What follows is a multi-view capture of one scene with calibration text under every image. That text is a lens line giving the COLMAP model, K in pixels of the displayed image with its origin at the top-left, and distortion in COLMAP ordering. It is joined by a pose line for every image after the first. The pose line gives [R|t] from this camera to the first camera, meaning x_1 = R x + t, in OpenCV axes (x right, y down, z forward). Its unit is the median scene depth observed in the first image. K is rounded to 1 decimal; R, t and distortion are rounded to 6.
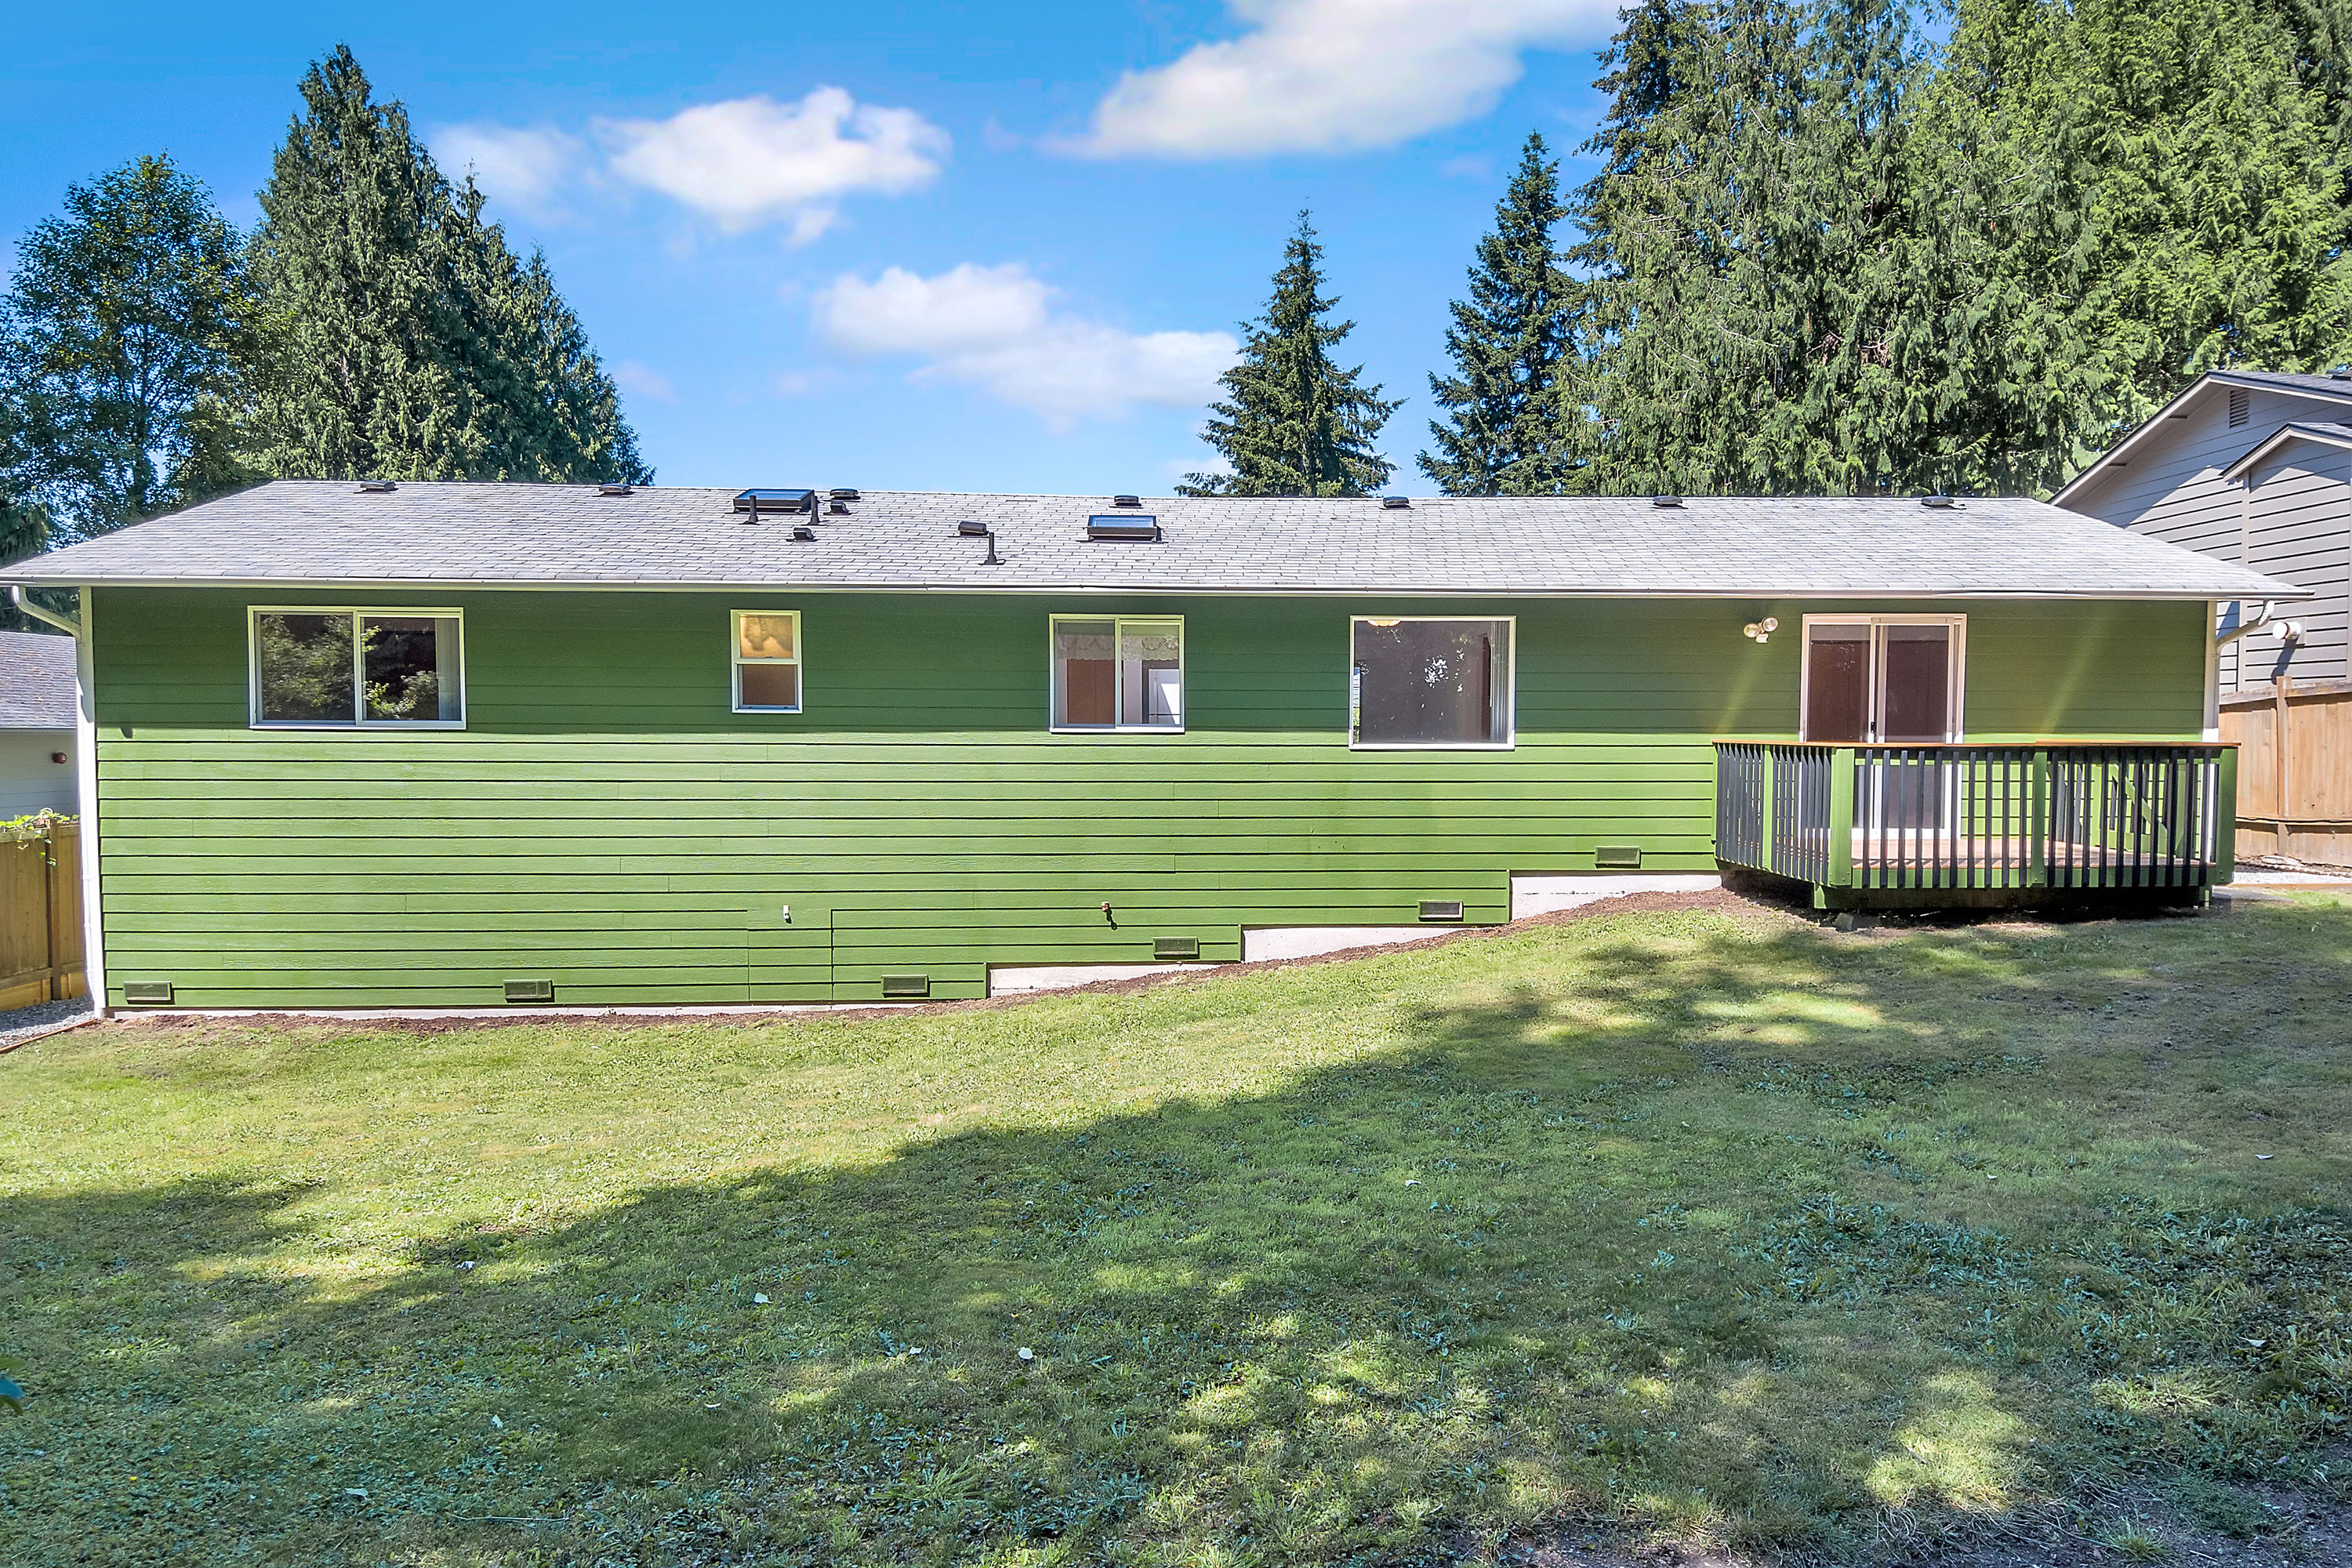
lens RADIAL K [[1407.4, 0, 1231.1], [0, 1407.4, 773.8], [0, 0, 1]] dist [0.060083, -0.073981]
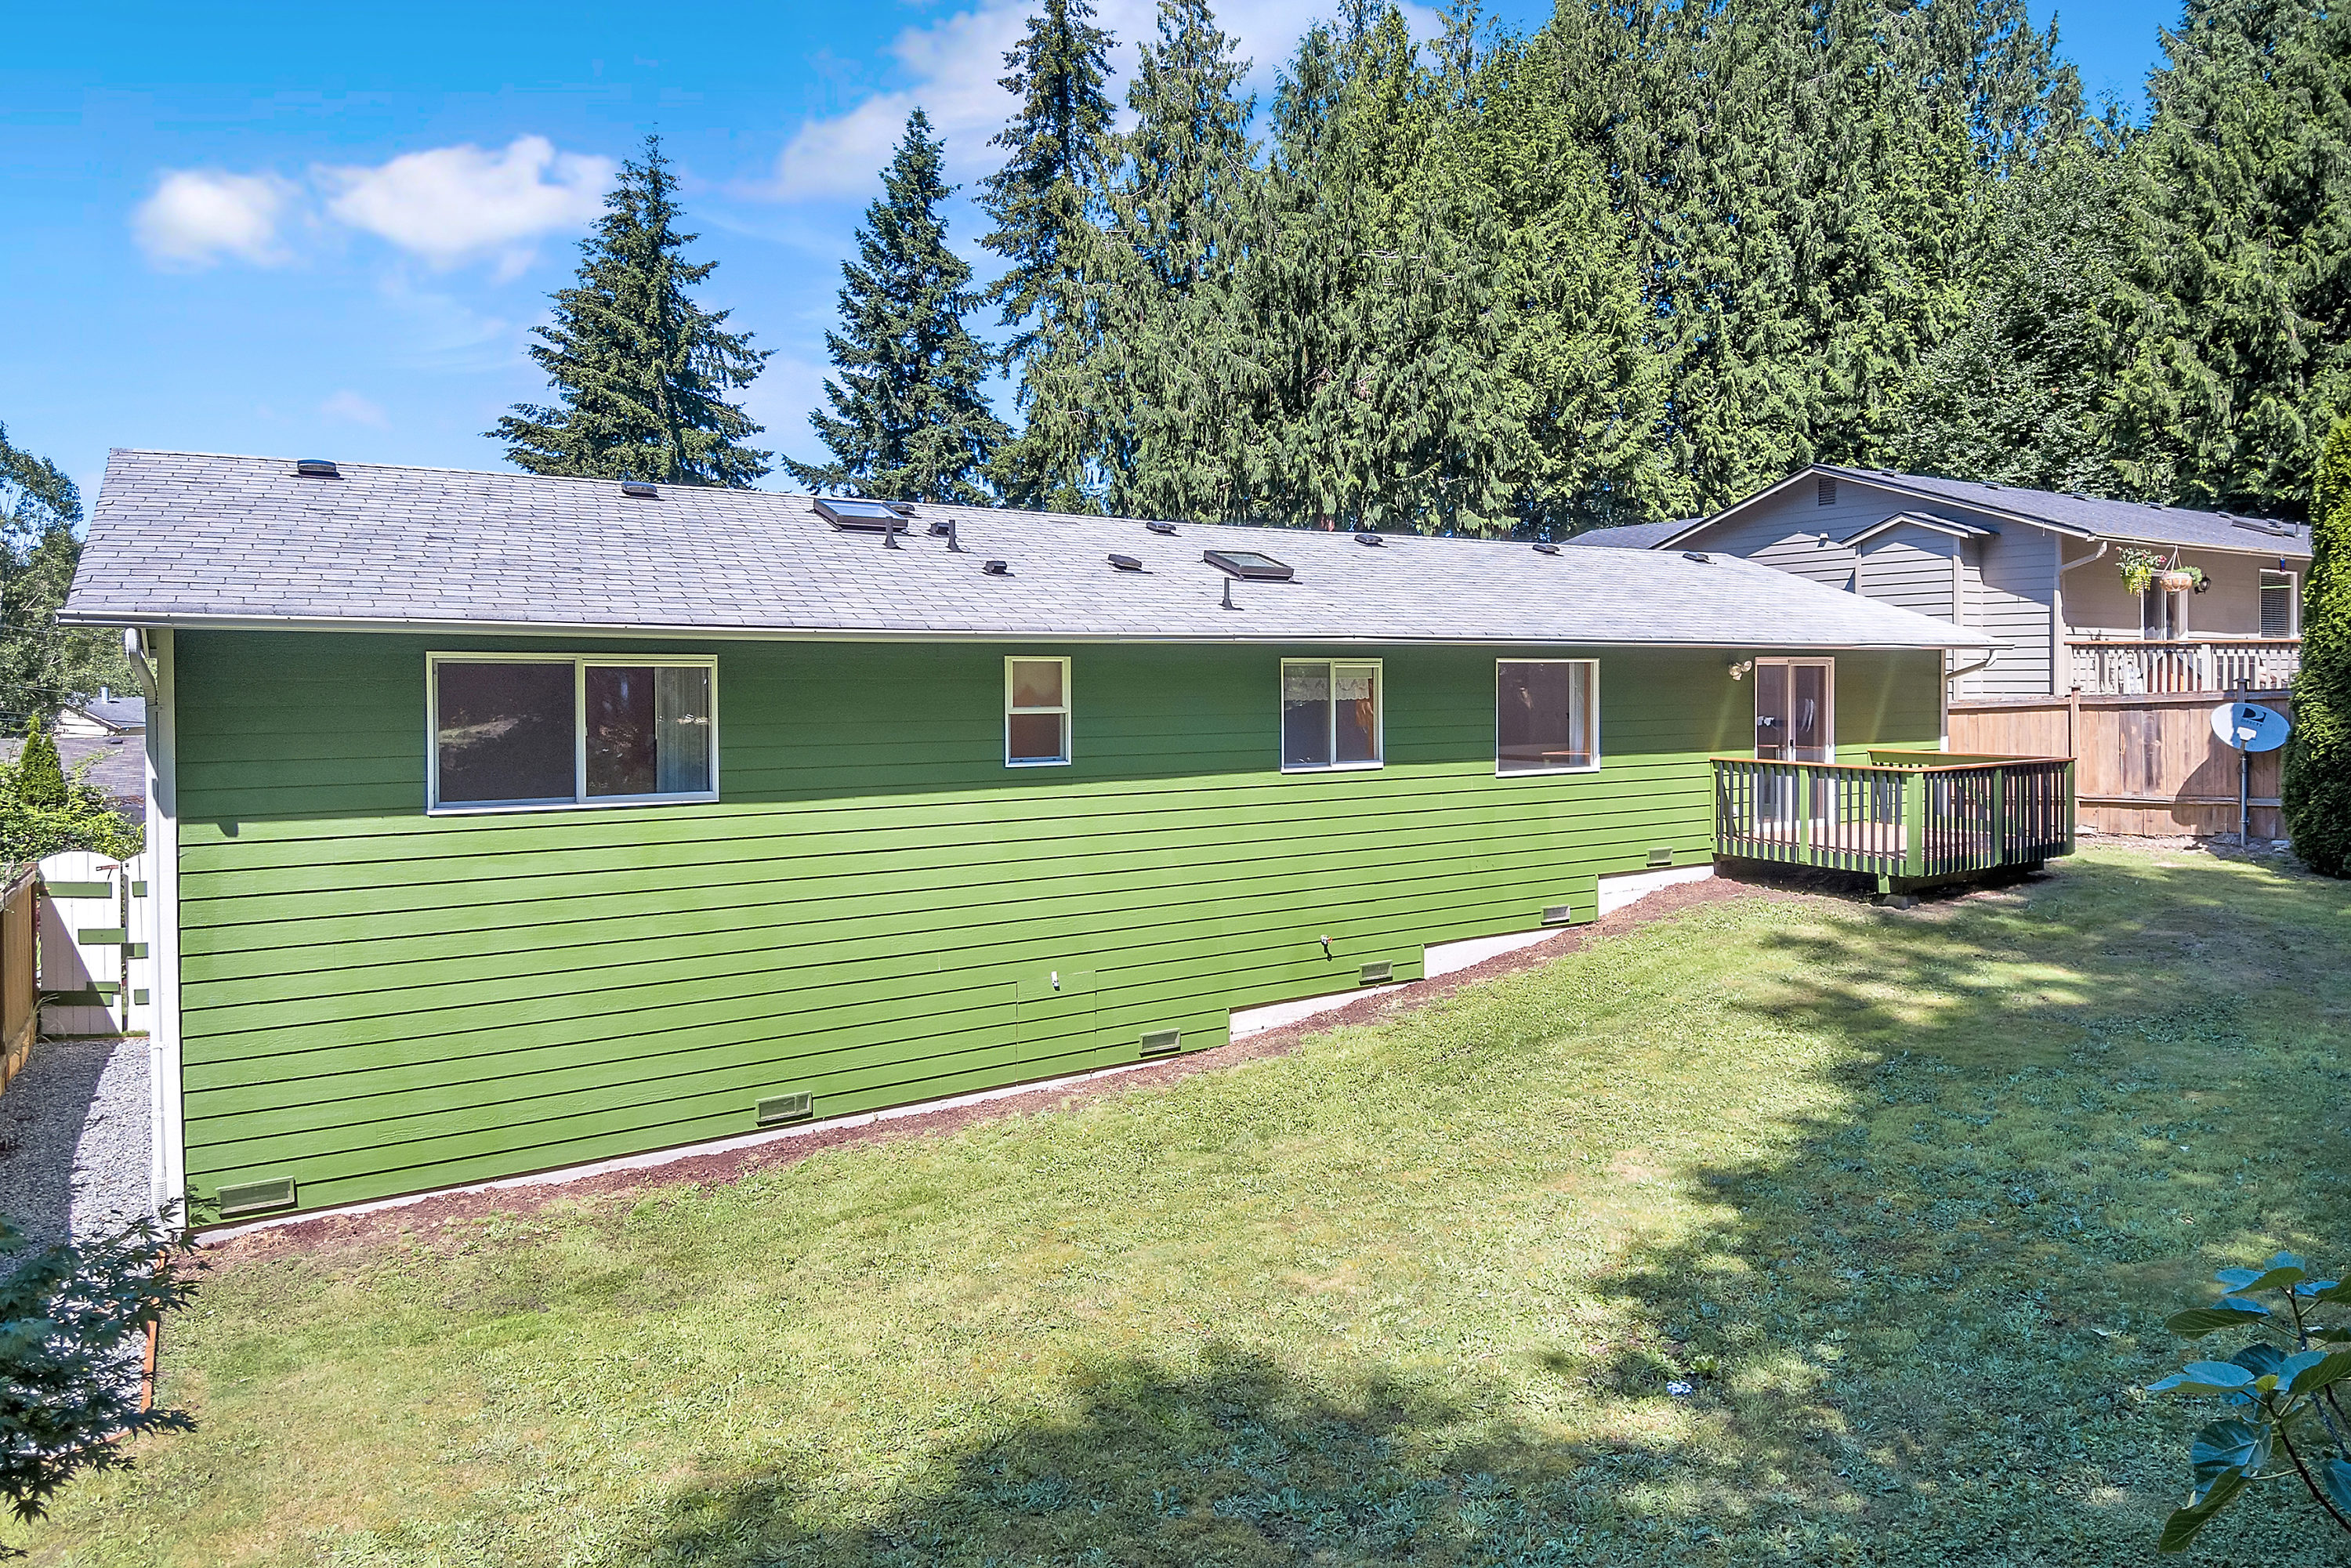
lens RADIAL K [[1427.4, 0, 1176.7], [0, 1427.4, 665.0], [0, 0, 1]] dist [0.071795, -0.090126]
pose [[0.866608, -0.002521, 0.498983, -0.691700], [0.021567, 0.999242, -0.032409, -0.073659], [-0.498523, 0.038848, 0.866006, 0.133639]]
